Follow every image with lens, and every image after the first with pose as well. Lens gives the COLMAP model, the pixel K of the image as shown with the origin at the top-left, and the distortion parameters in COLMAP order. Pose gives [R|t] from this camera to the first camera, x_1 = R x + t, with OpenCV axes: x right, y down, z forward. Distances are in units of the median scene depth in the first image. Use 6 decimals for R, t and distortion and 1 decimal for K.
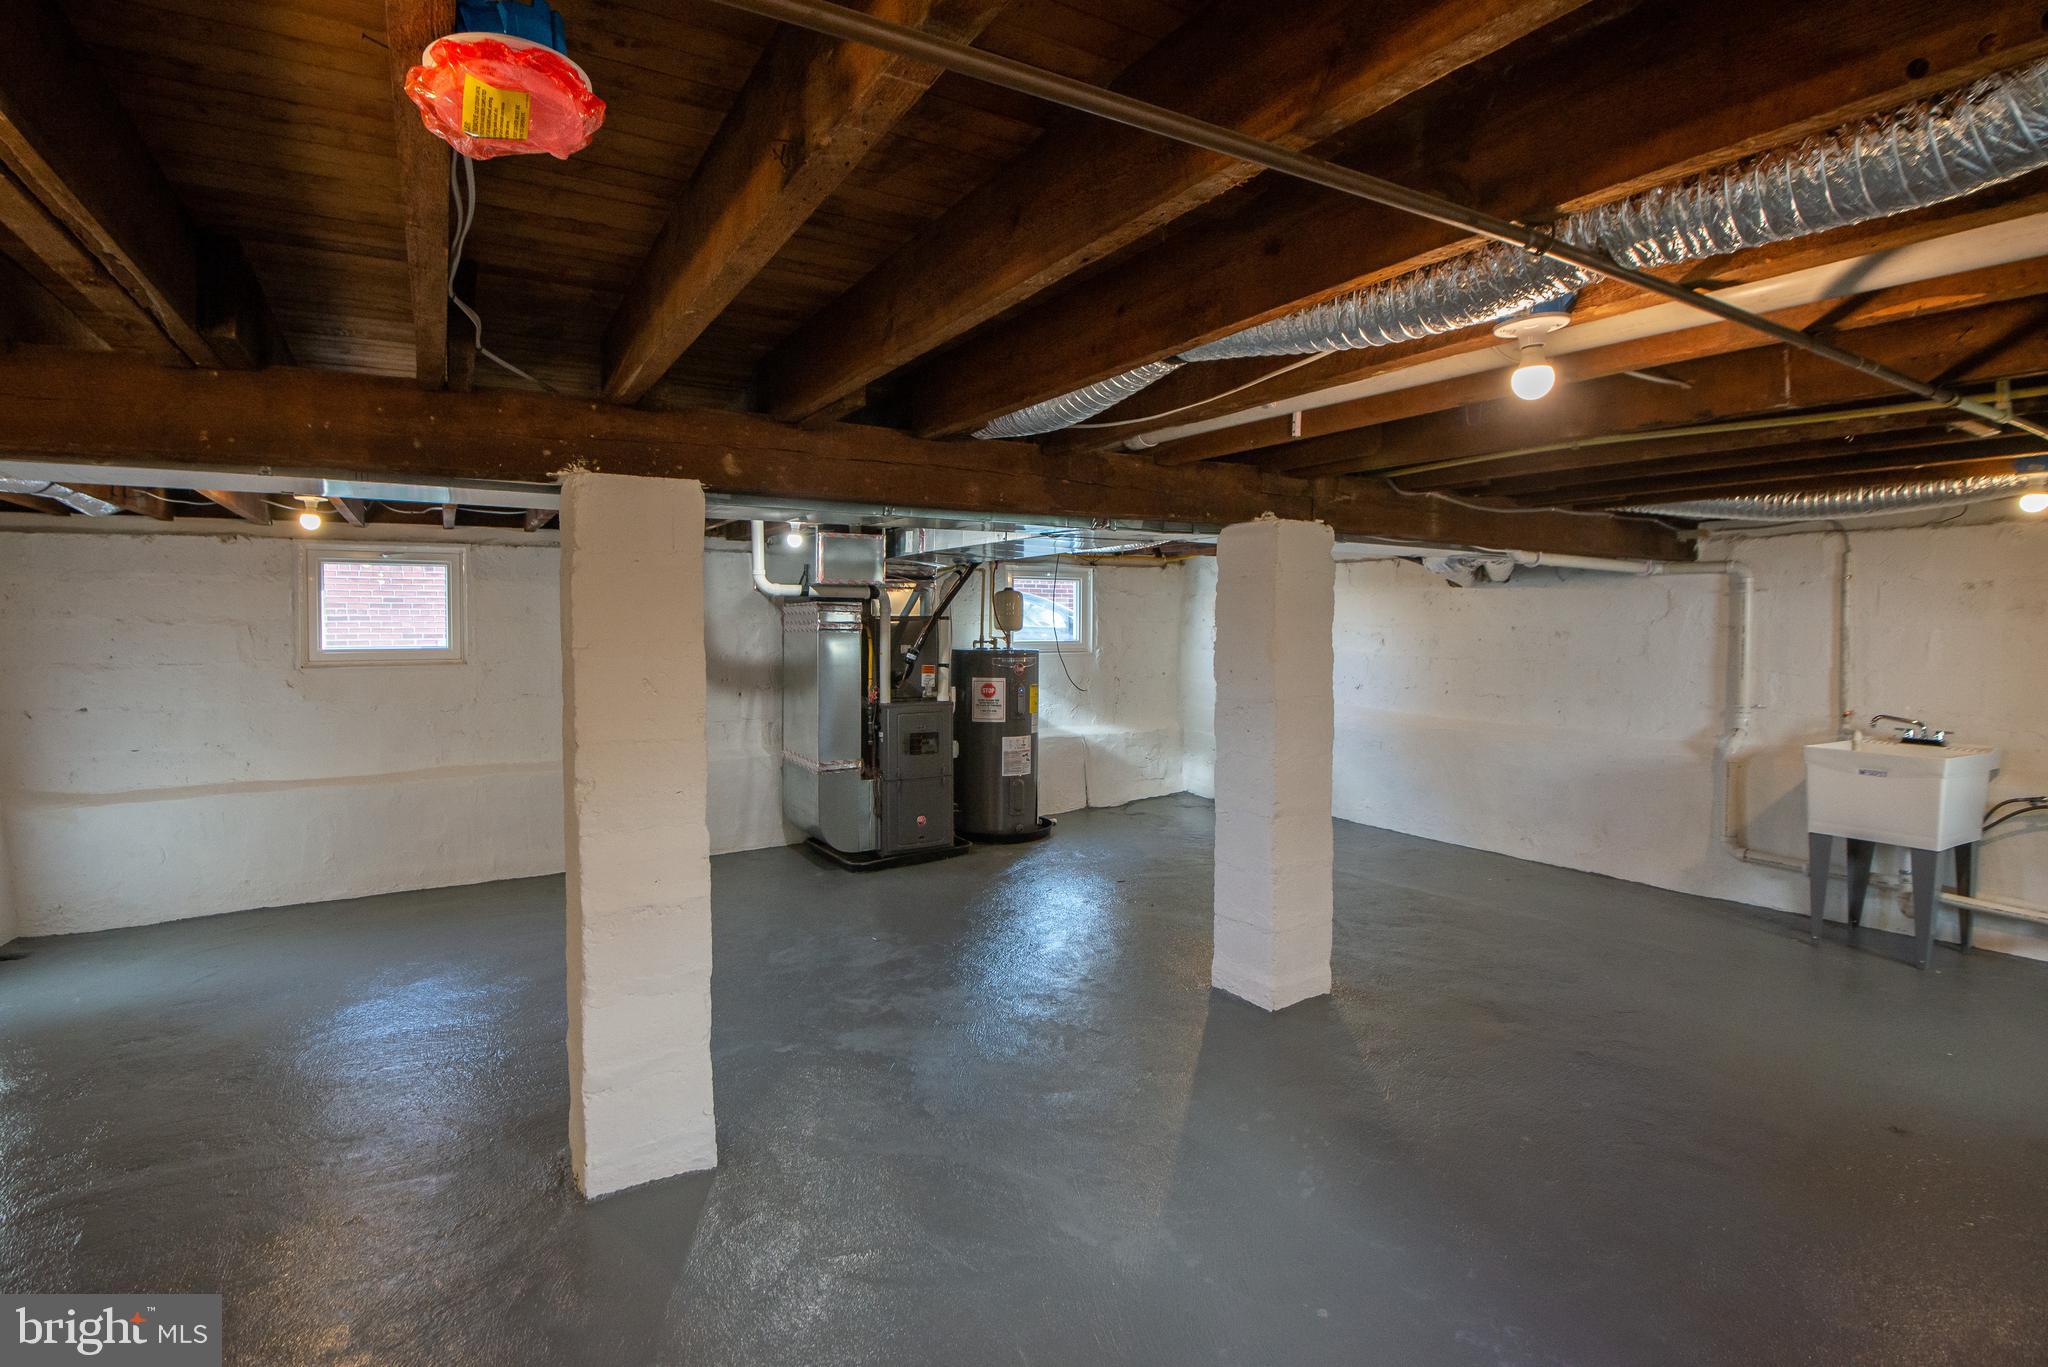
lens RADIAL K [[1000.4, 0, 1024.0], [0, 1000.4, 683.5], [0, 0, 1]] dist [0.001240, -0.026137]
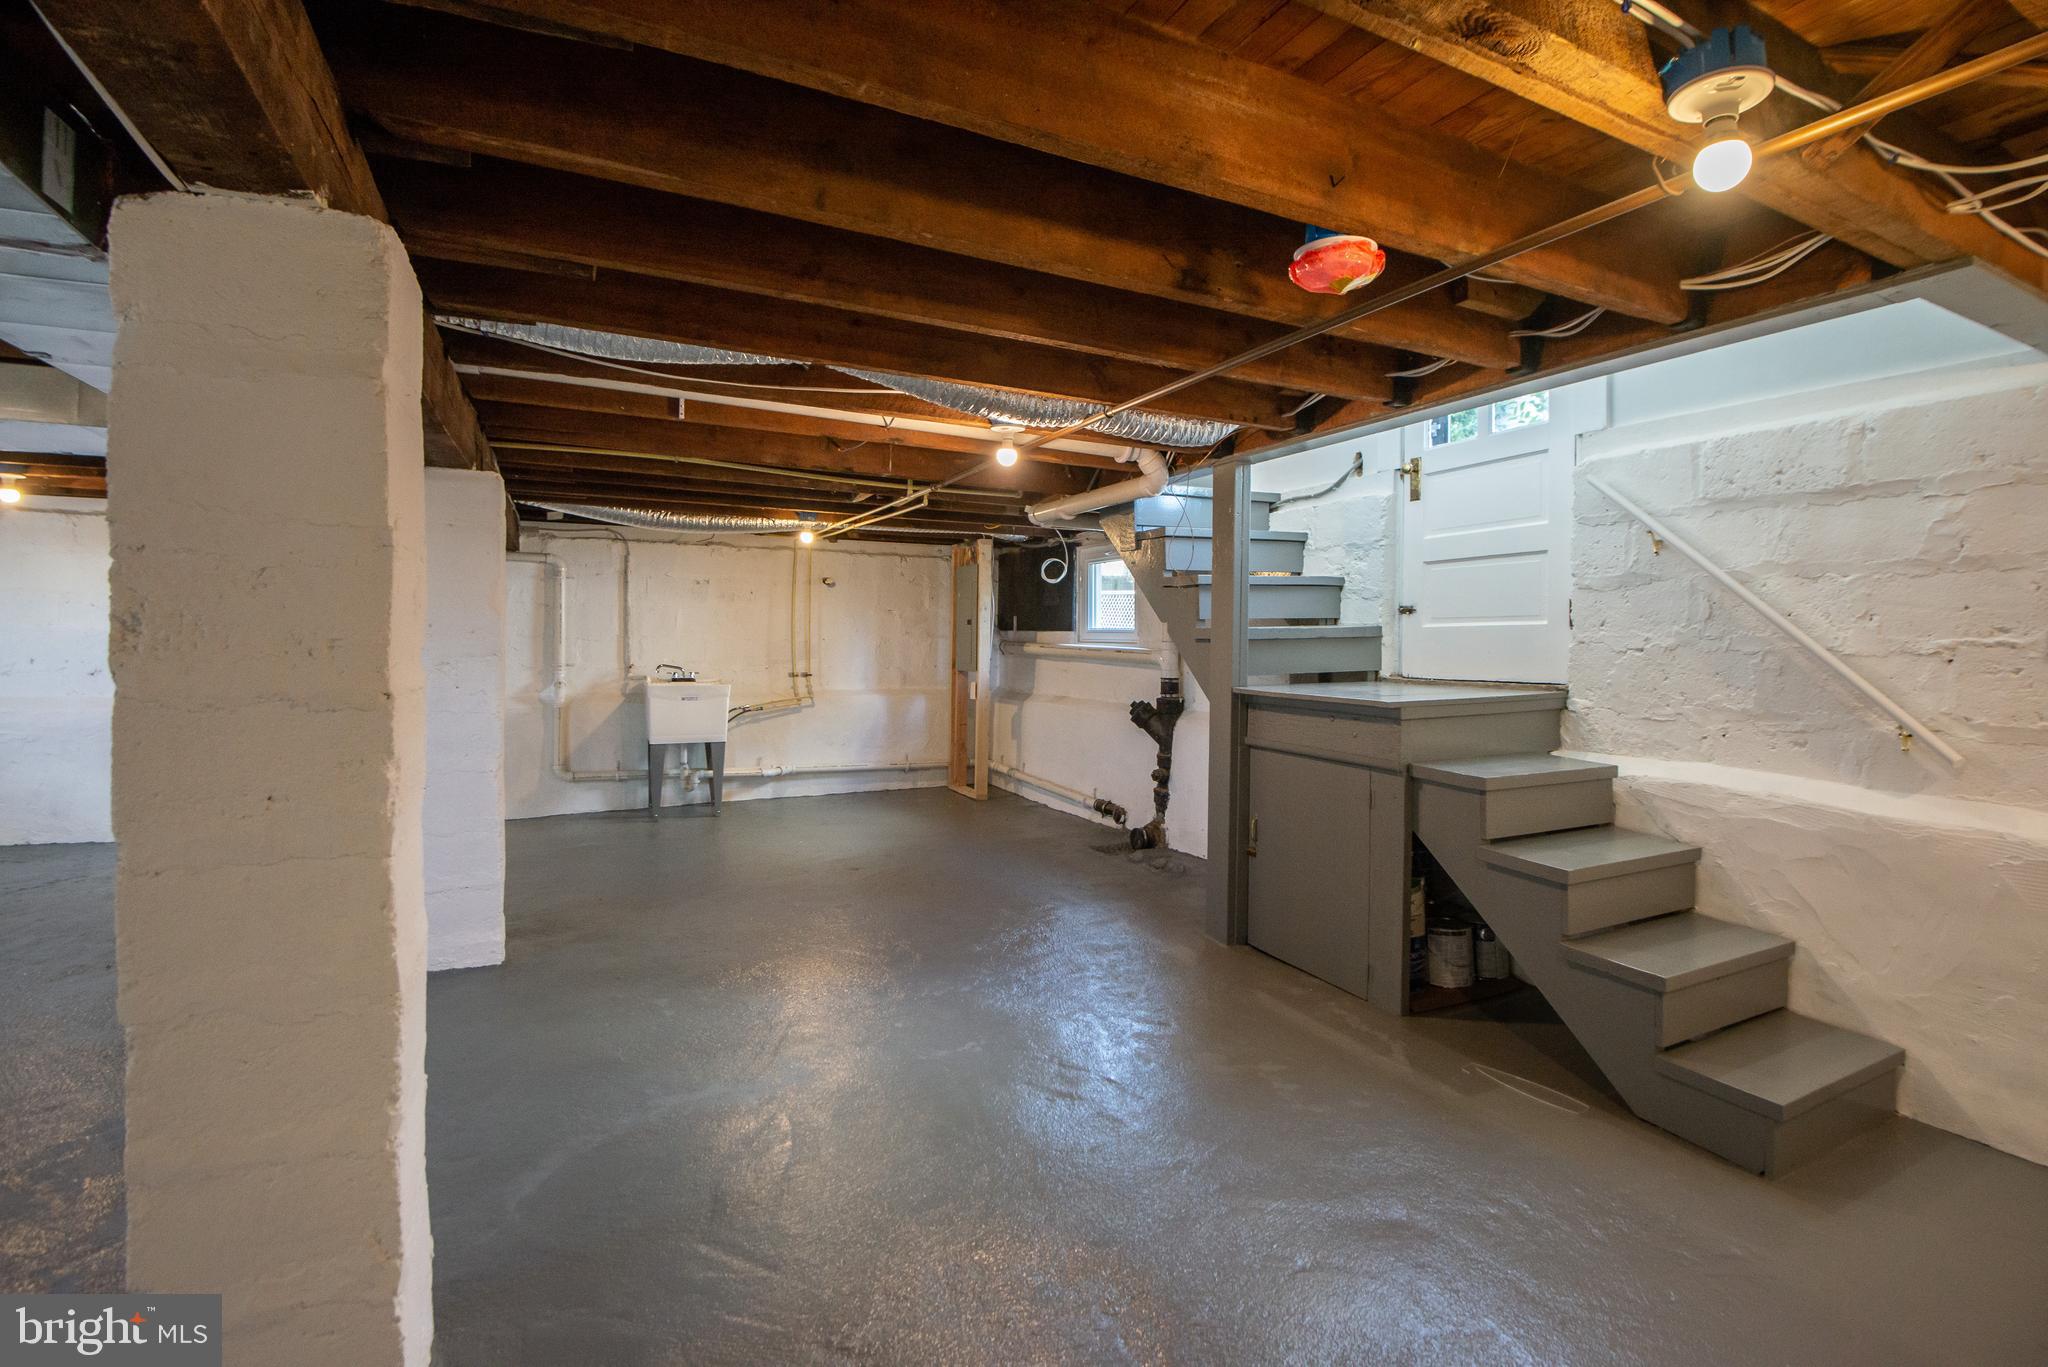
lens RADIAL K [[989.1, 0, 1021.4], [0, 989.1, 655.2], [0, 0, 1]] dist [-0.002620, -0.027744]
pose [[0.076131, -0.006220, 0.997078, -0.578257], [0.049802, 0.998756, 0.002428, 0.040139], [-0.995853, 0.049472, 0.076346, 0.316299]]
